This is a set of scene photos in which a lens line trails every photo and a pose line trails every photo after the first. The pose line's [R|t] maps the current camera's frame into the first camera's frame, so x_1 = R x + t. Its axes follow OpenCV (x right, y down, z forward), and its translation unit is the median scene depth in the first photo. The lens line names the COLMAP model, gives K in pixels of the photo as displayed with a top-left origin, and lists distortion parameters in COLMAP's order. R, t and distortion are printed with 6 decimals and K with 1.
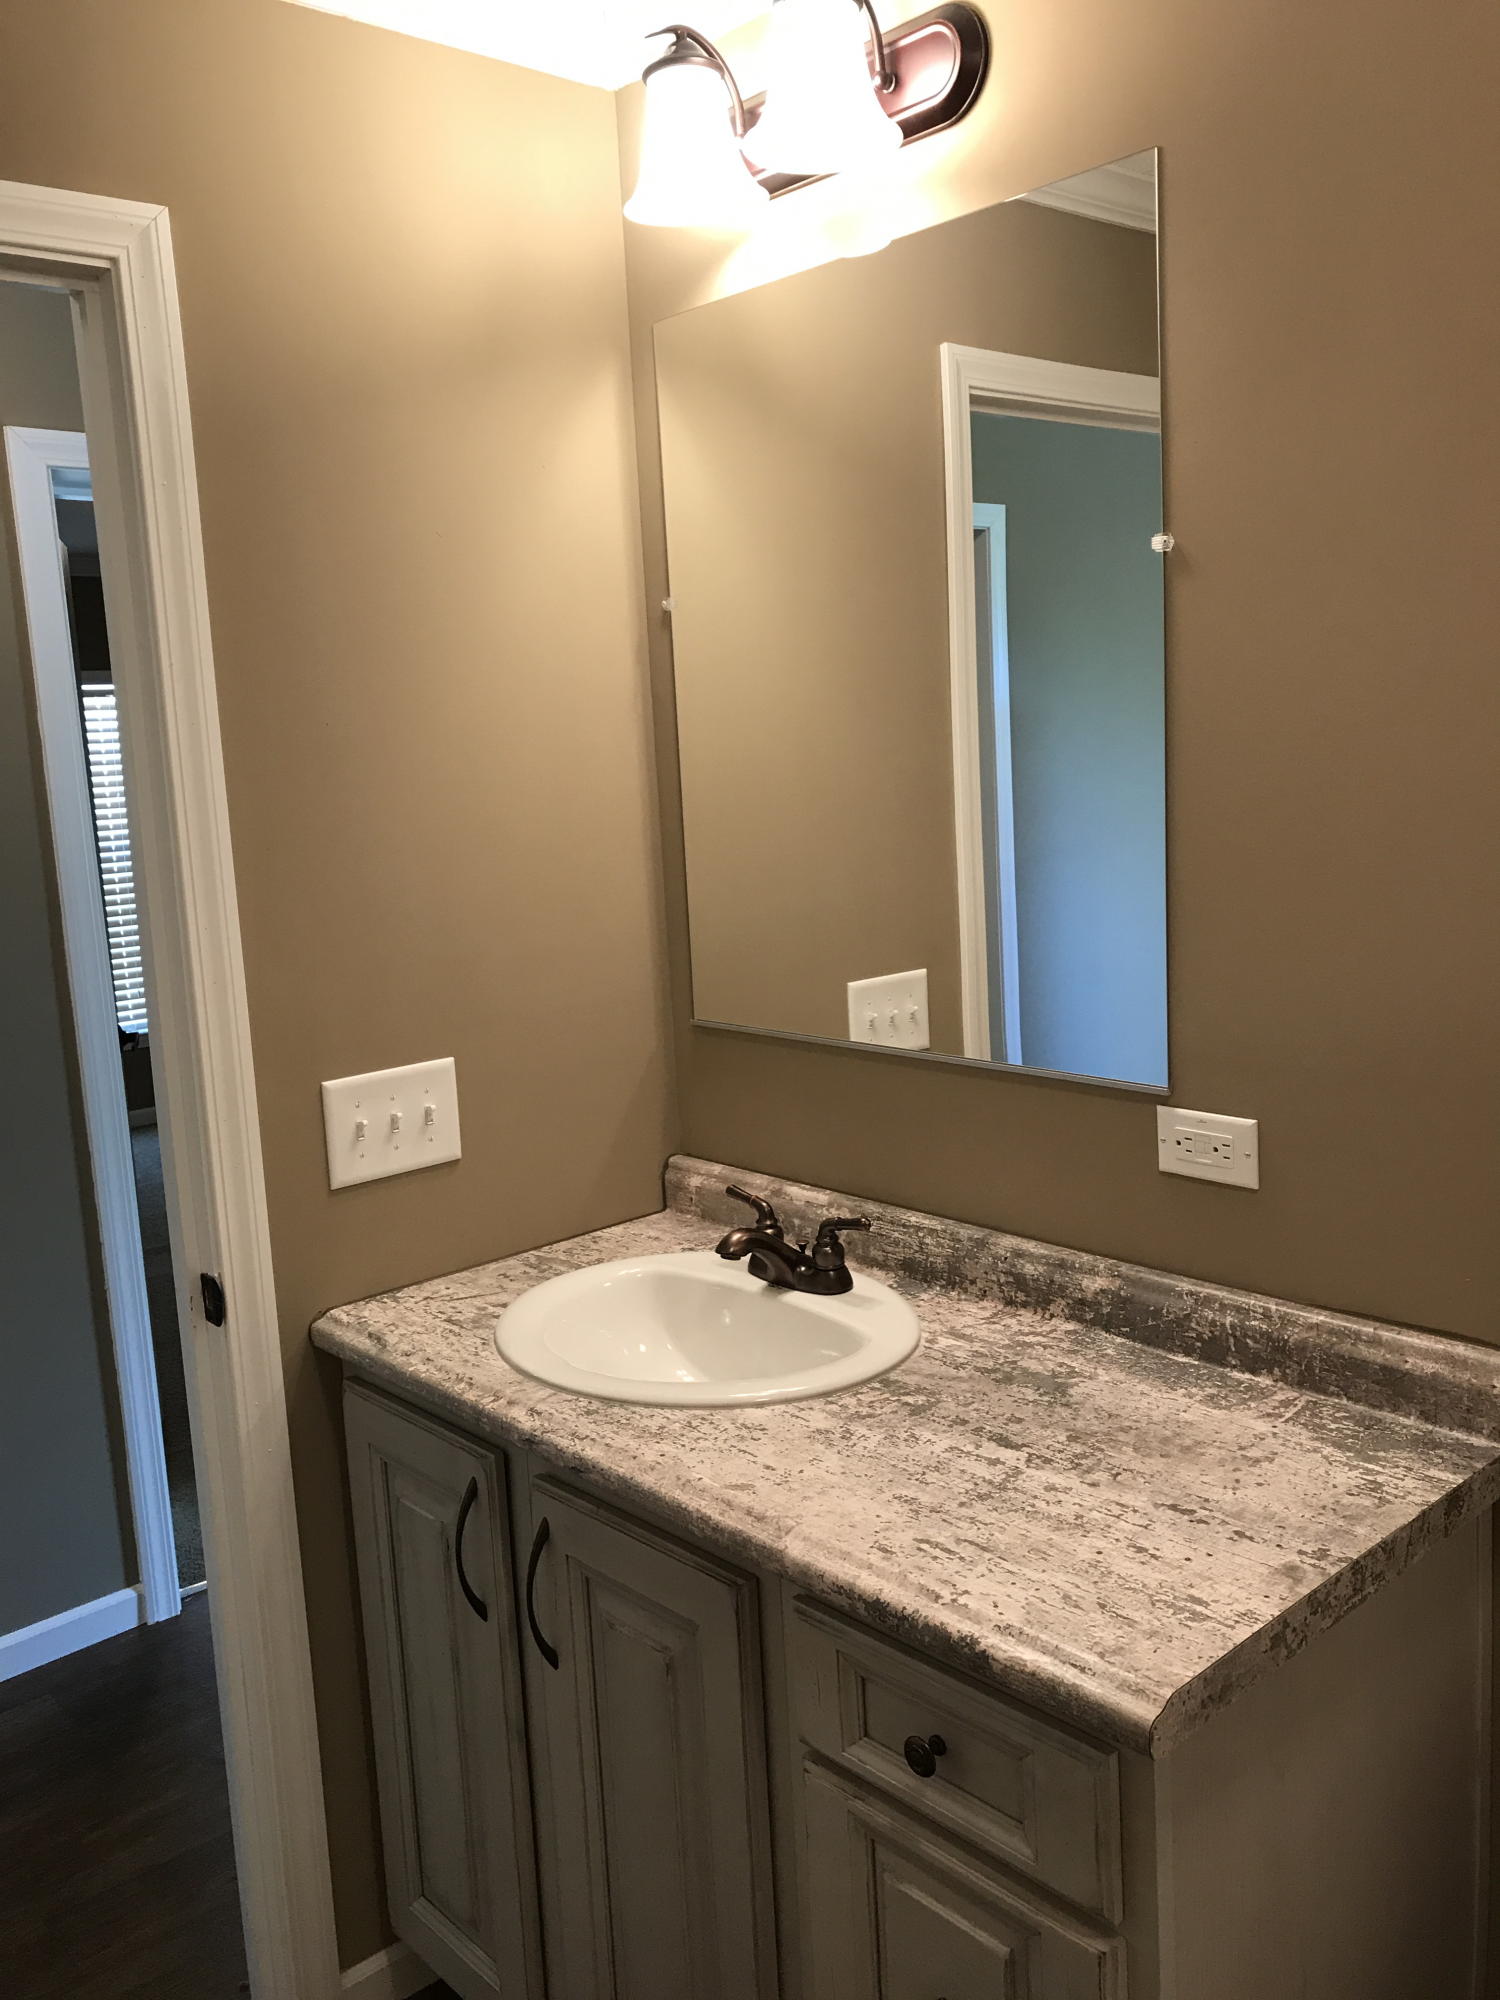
lens RADIAL K [[1731.8, 0, 752.1], [0, 1731.8, 990.8], [0, 0, 1]] dist [-0.003302, -0.010921]
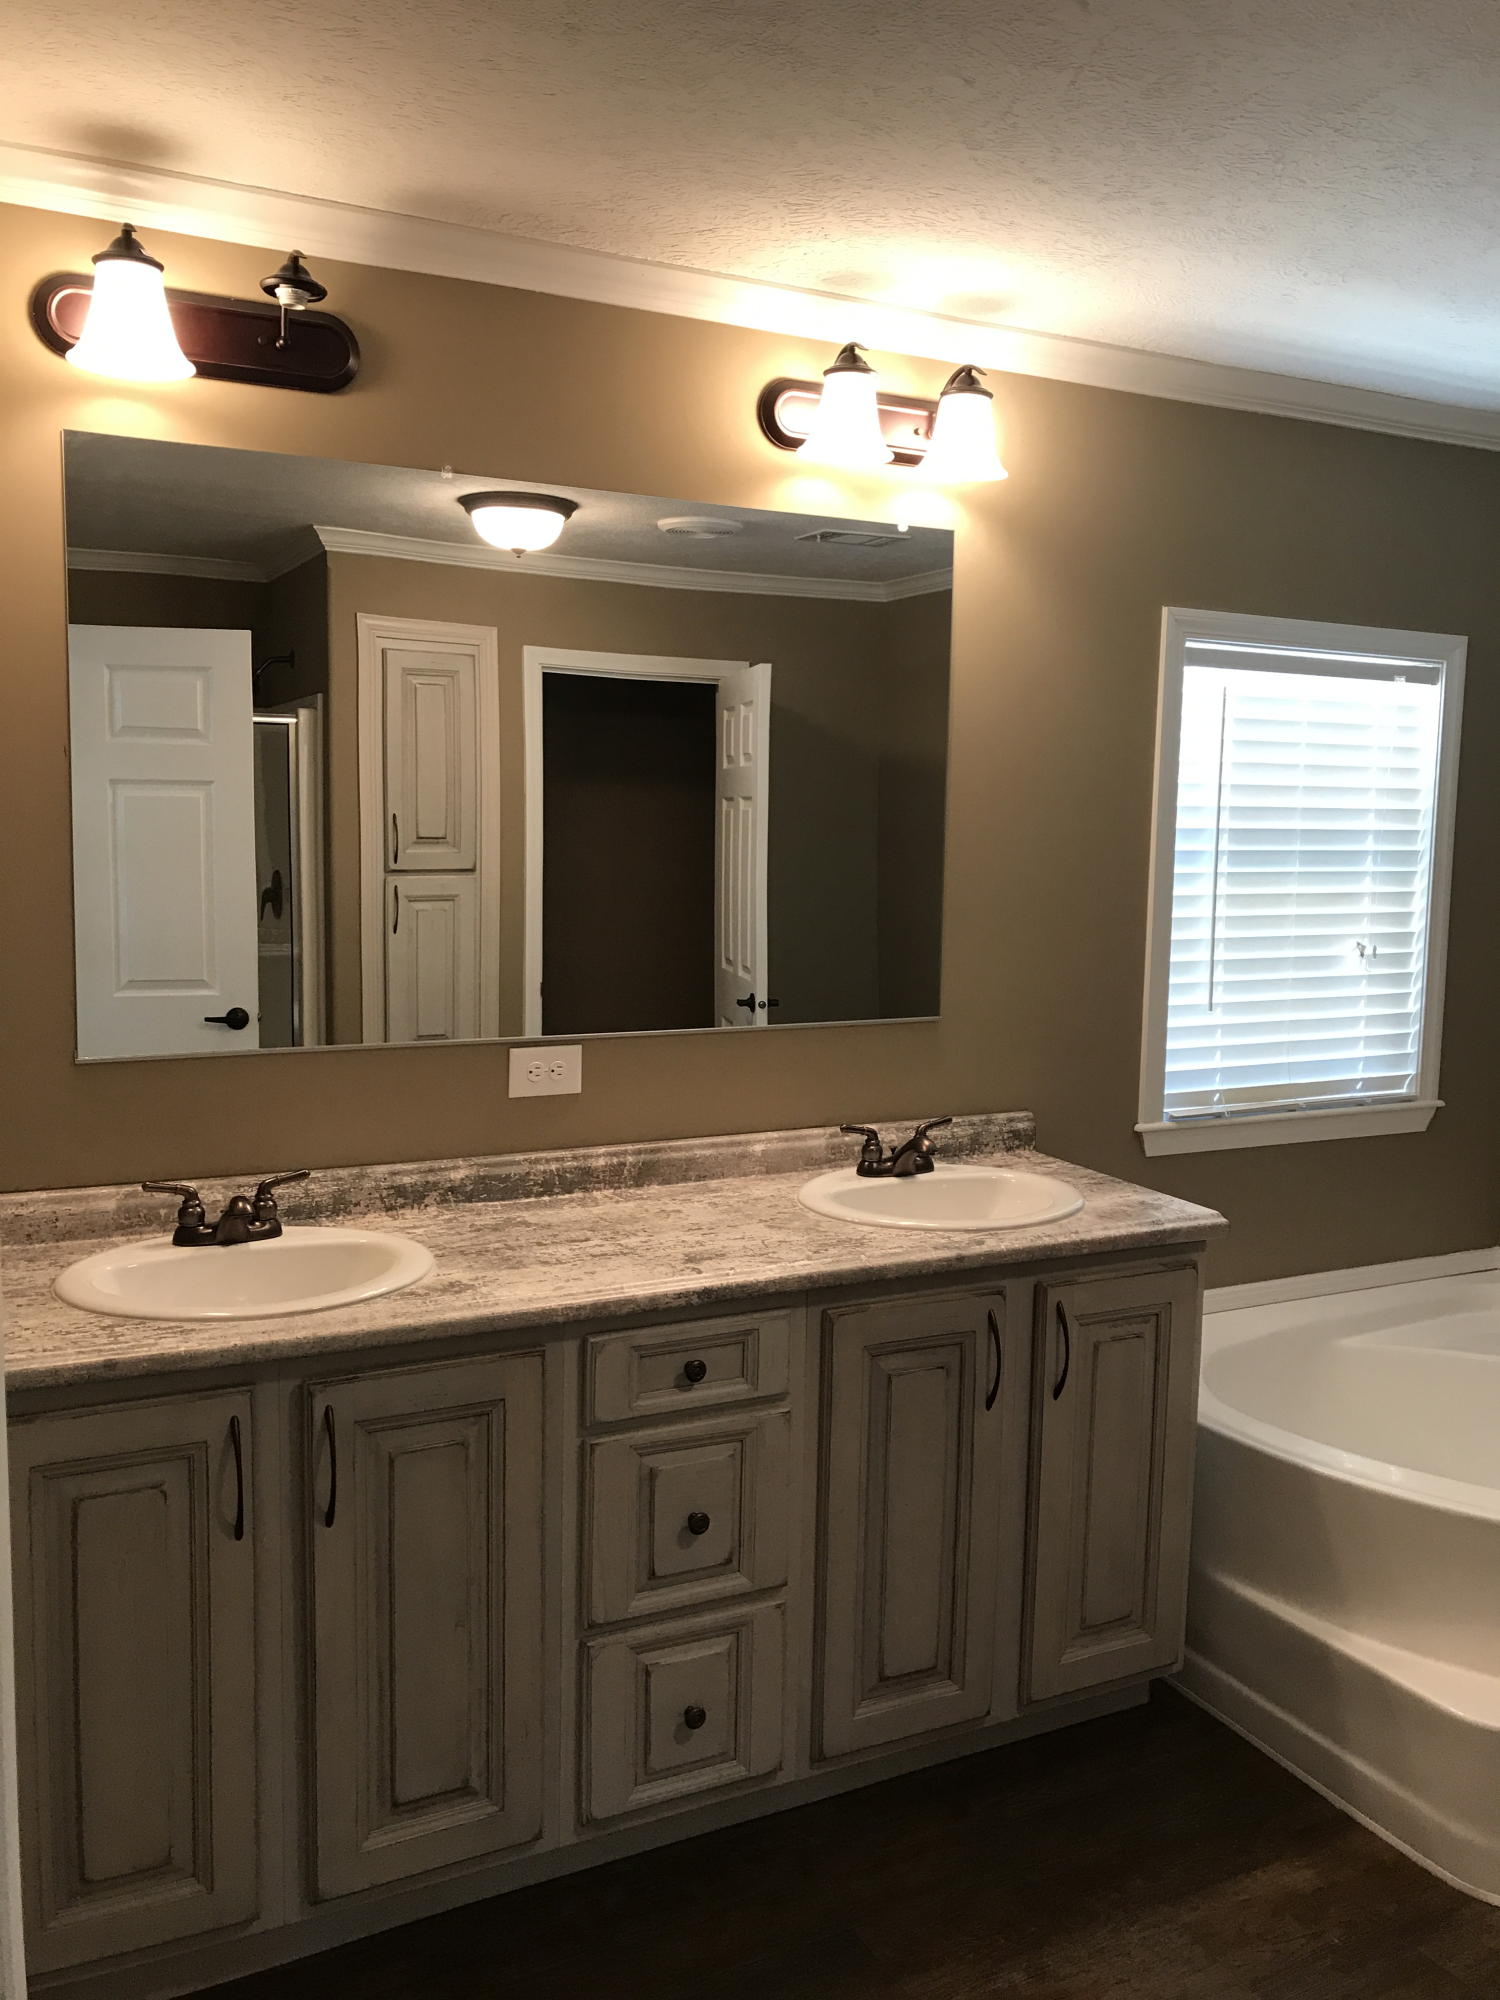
lens RADIAL K [[1651.4, 0, 760.4], [0, 1651.4, 967.5], [0, 0, 1]] dist [0.042951, -0.069427]
pose [[0.261641, -0.039533, 0.964355, -1.366015], [0.117185, 0.993070, 0.008917, 0.002648], [-0.958025, 0.110675, 0.264460, 0.378491]]
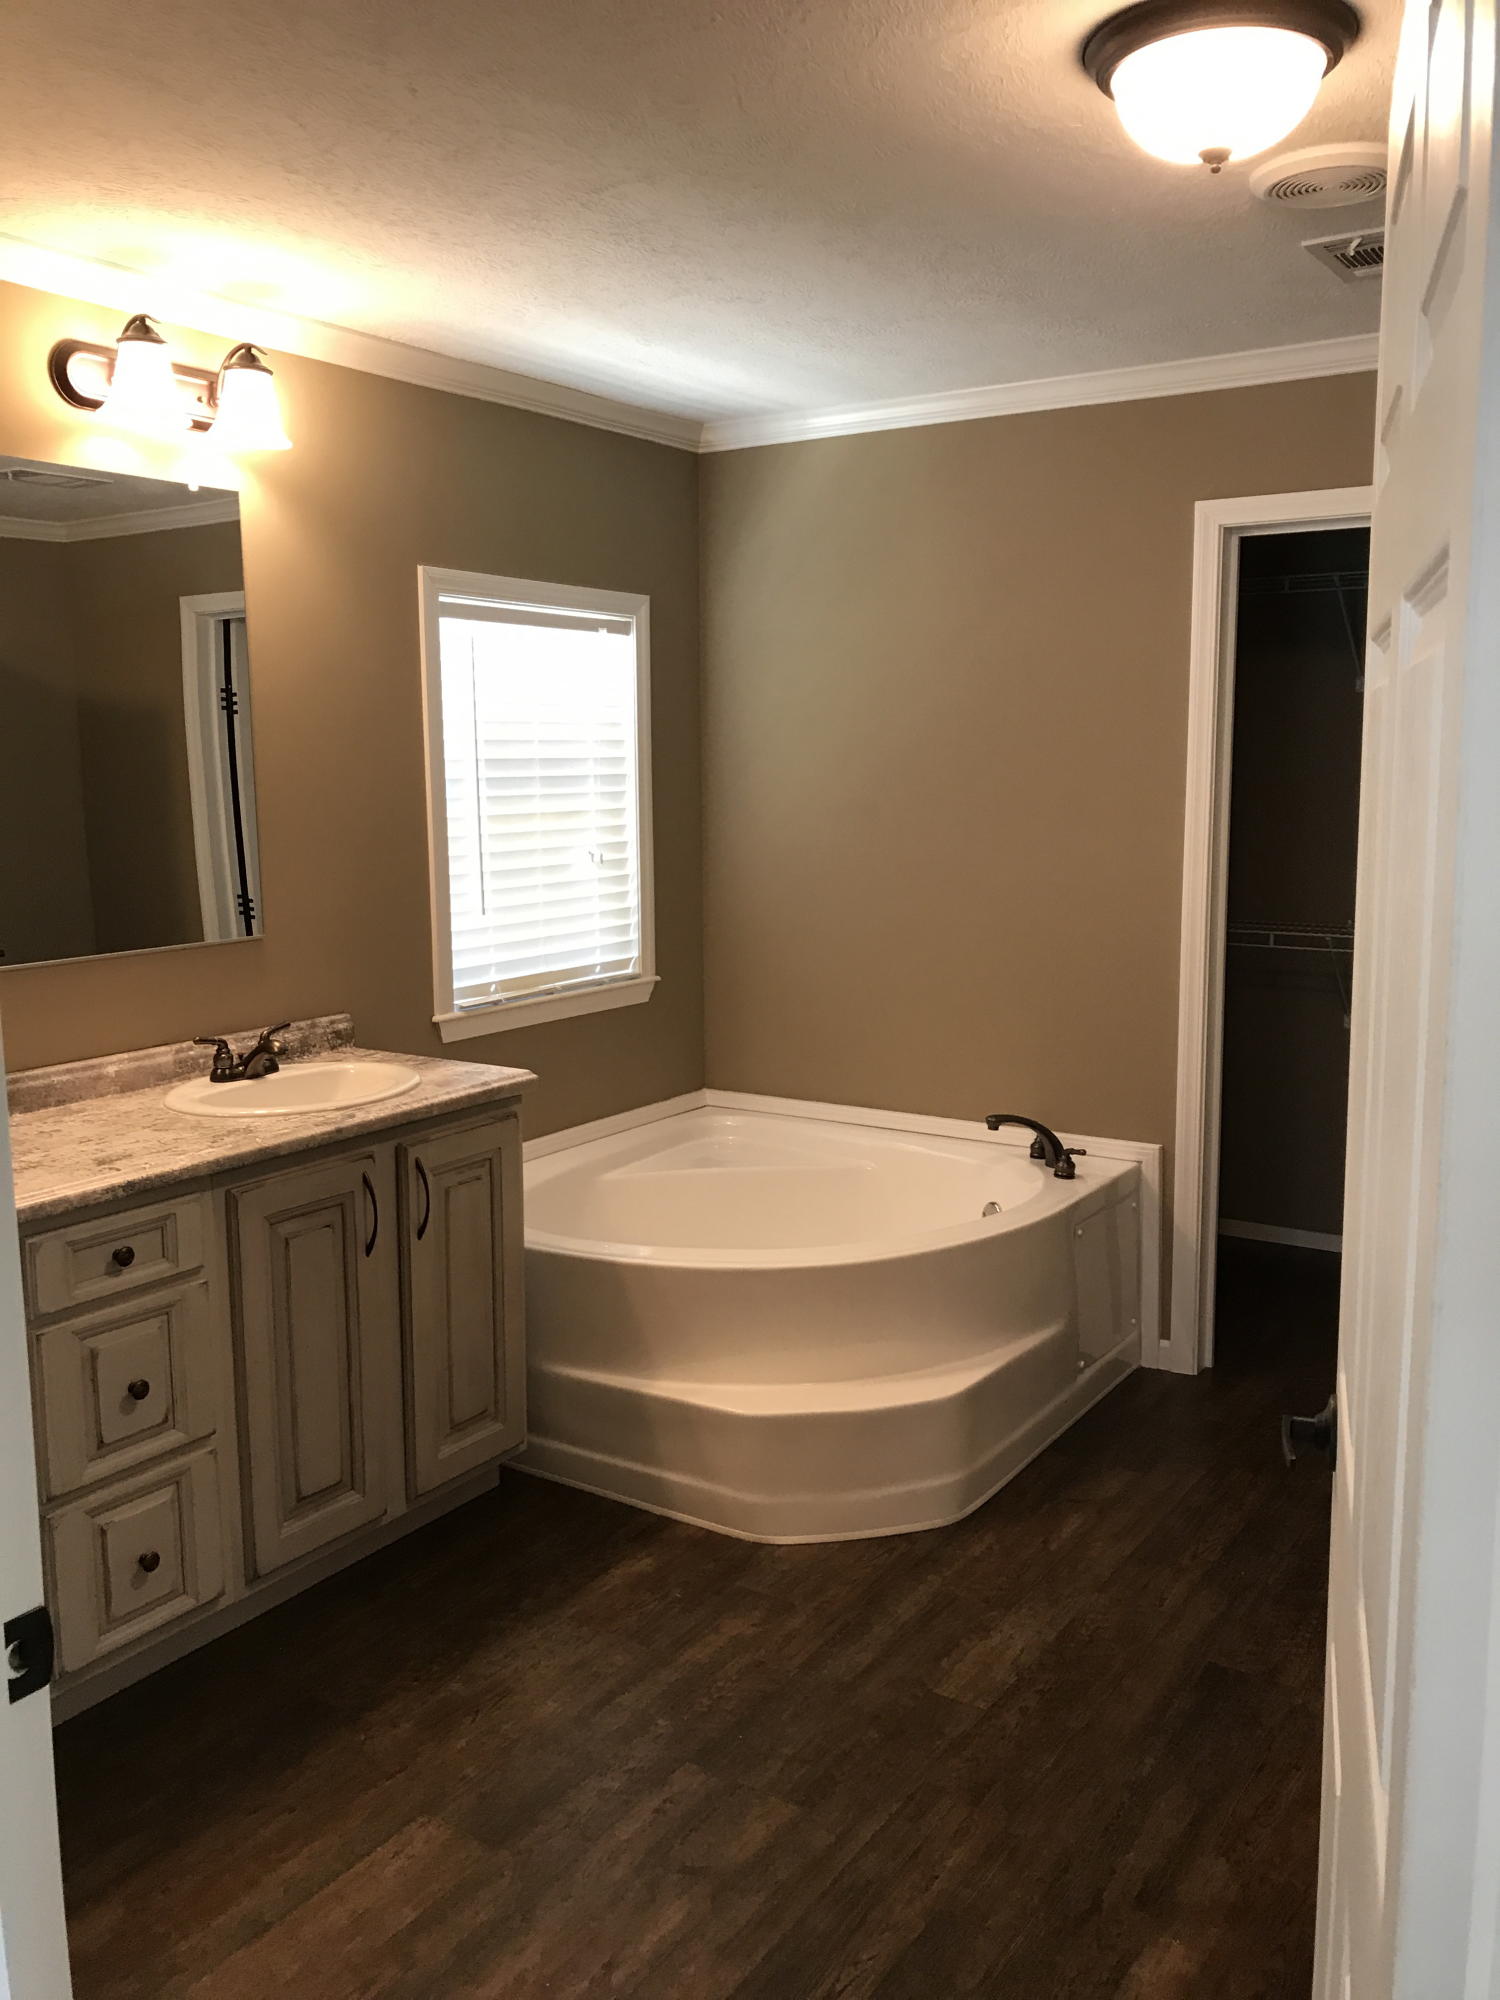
lens RADIAL K [[1660.6, 0, 756.1], [0, 1660.6, 982.9], [0, 0, 1]] dist [0.039837, 0.008175]
pose [[-0.239587, -0.082356, 0.967376, -1.714400], [0.173313, 0.976763, 0.126079, -0.000063], [-0.955280, 0.197866, -0.219747, 0.581652]]
